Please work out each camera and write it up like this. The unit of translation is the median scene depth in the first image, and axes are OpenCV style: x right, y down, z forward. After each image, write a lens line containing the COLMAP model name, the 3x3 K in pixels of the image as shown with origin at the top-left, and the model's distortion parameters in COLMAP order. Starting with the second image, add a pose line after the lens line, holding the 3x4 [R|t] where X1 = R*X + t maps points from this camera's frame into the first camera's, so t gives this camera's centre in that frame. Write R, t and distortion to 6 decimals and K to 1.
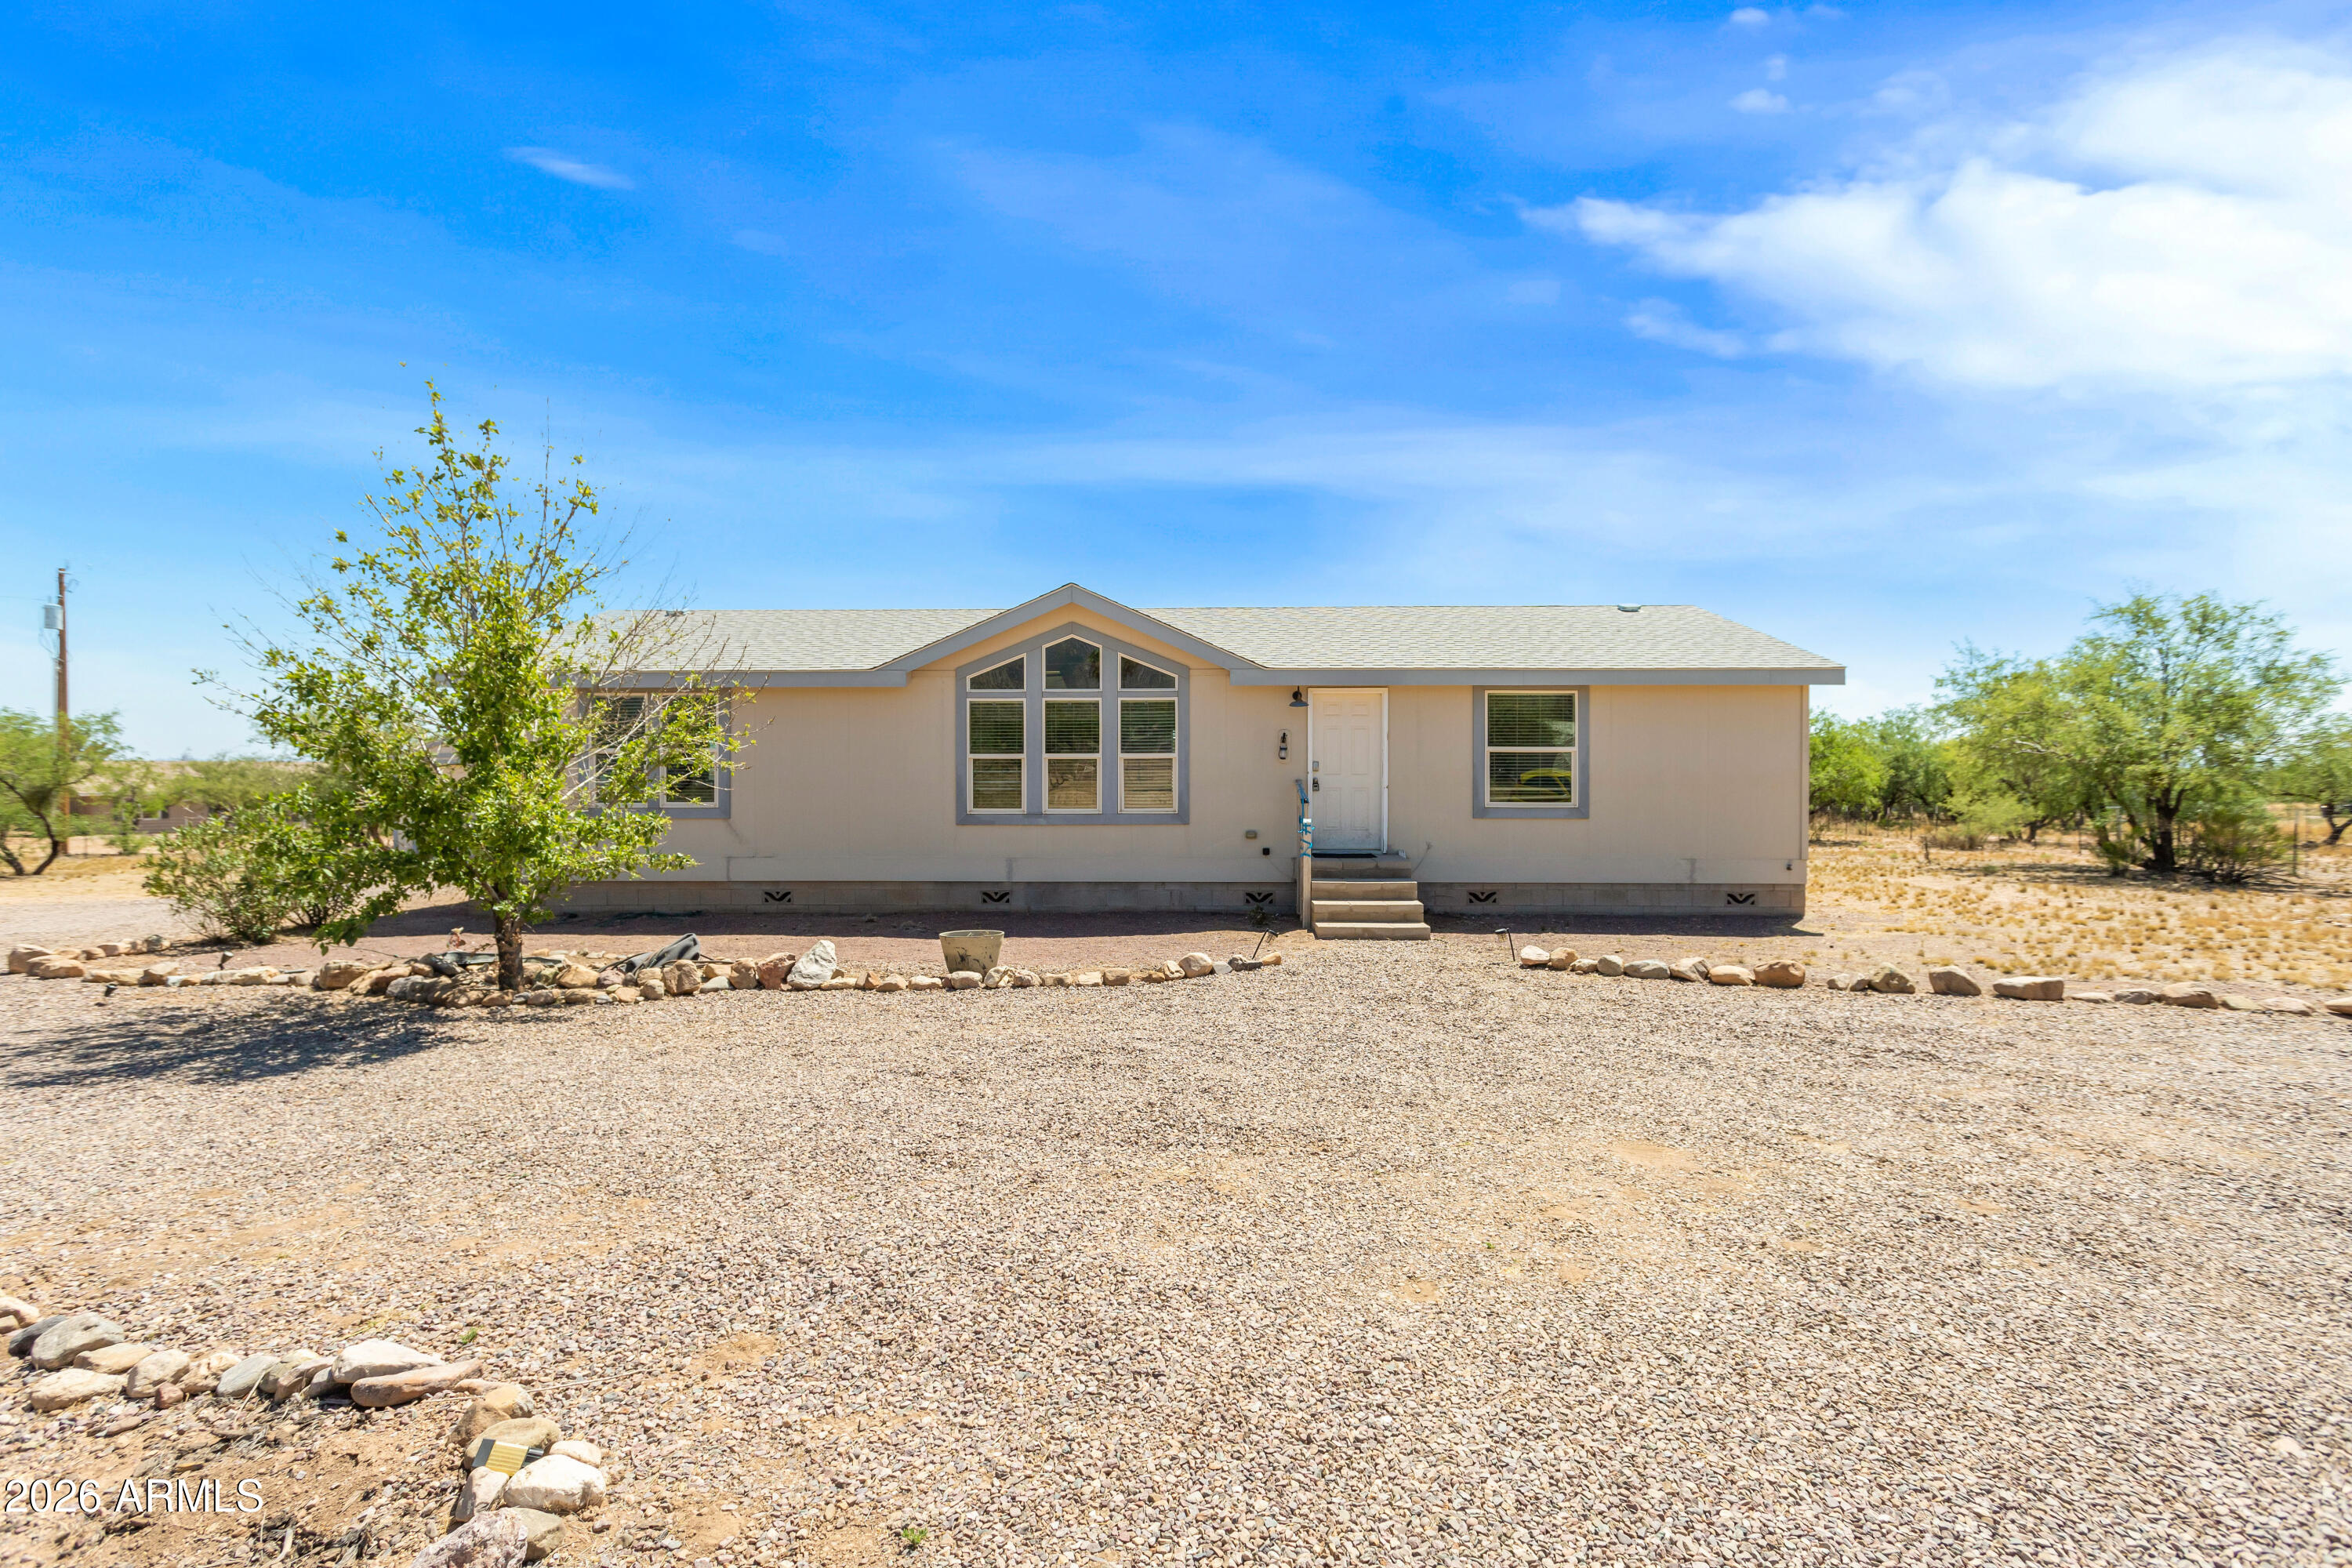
lens RADIAL K [[1148.1, 0, 1169.4], [0, 1148.1, 777.4], [0, 0, 1]] dist [0.005917, 0.001049]
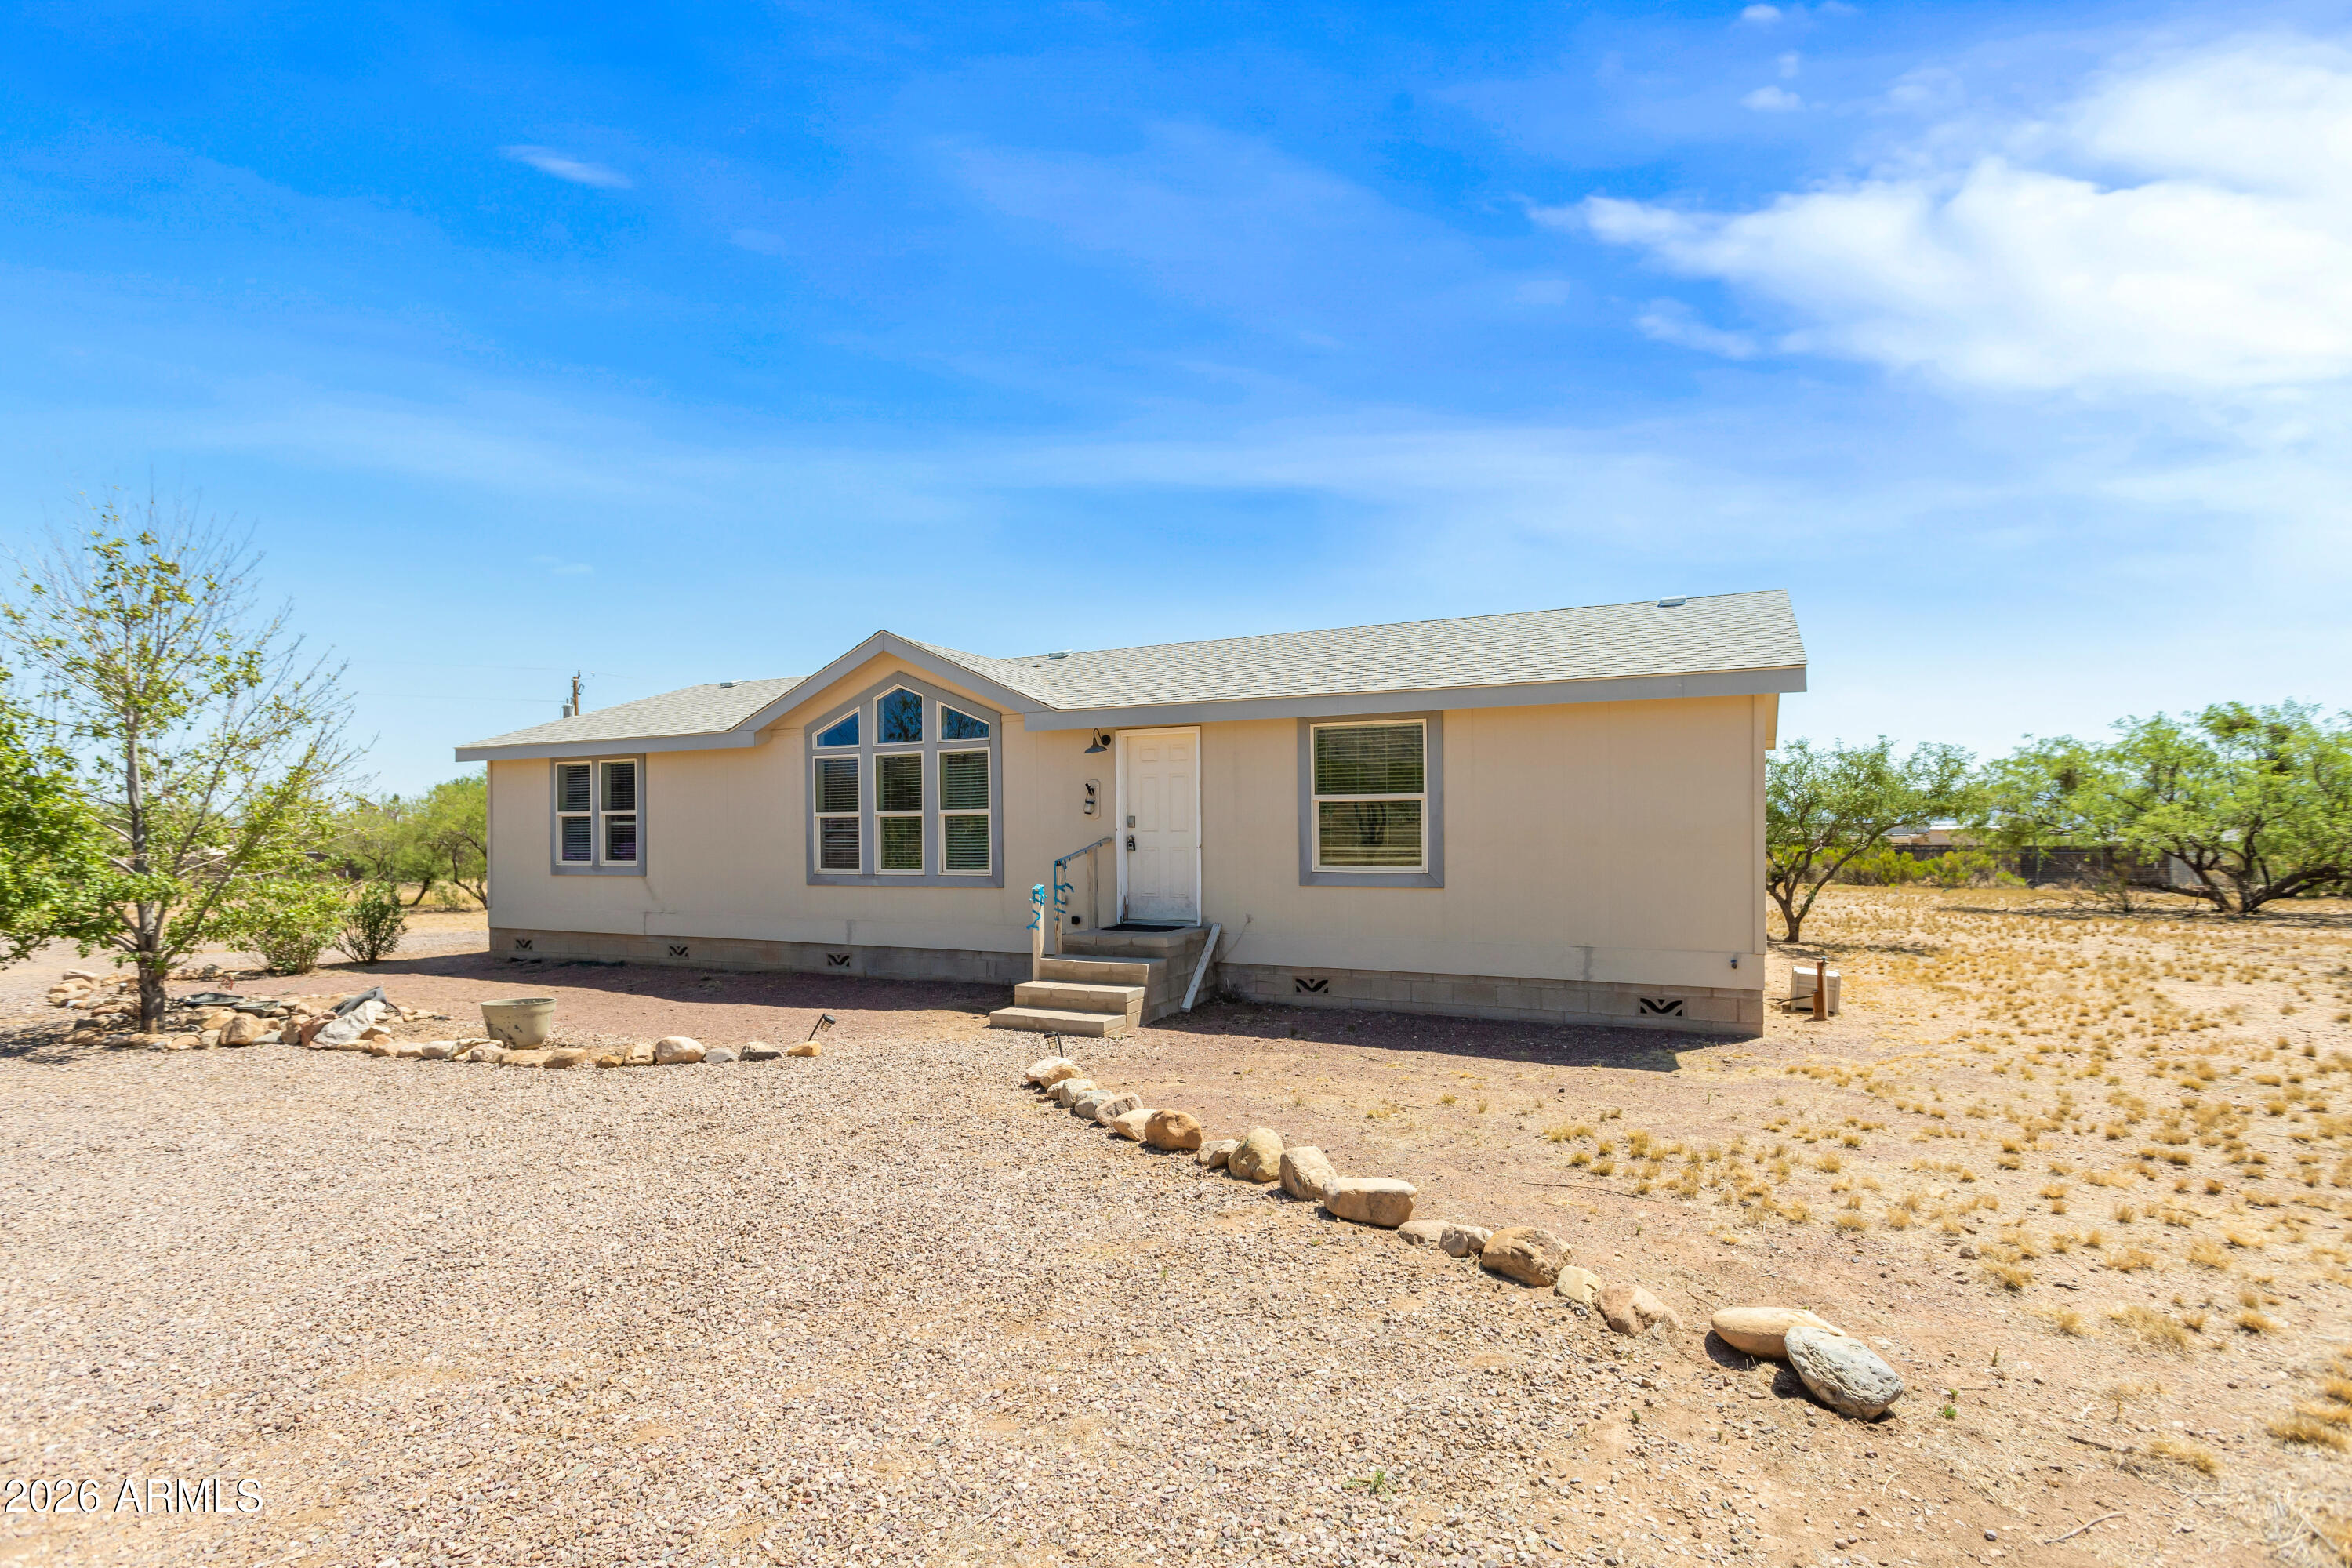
lens RADIAL K [[1139.5, 0, 1173.5], [0, 1139.5, 806.5], [0, 0, 1]] dist [0.004321, 0.000706]
pose [[0.906378, -0.015940, -0.422166, 0.517579], [0.007149, 0.999724, -0.022400, -0.001817], [0.422406, 0.017285, 0.906242, 0.248256]]
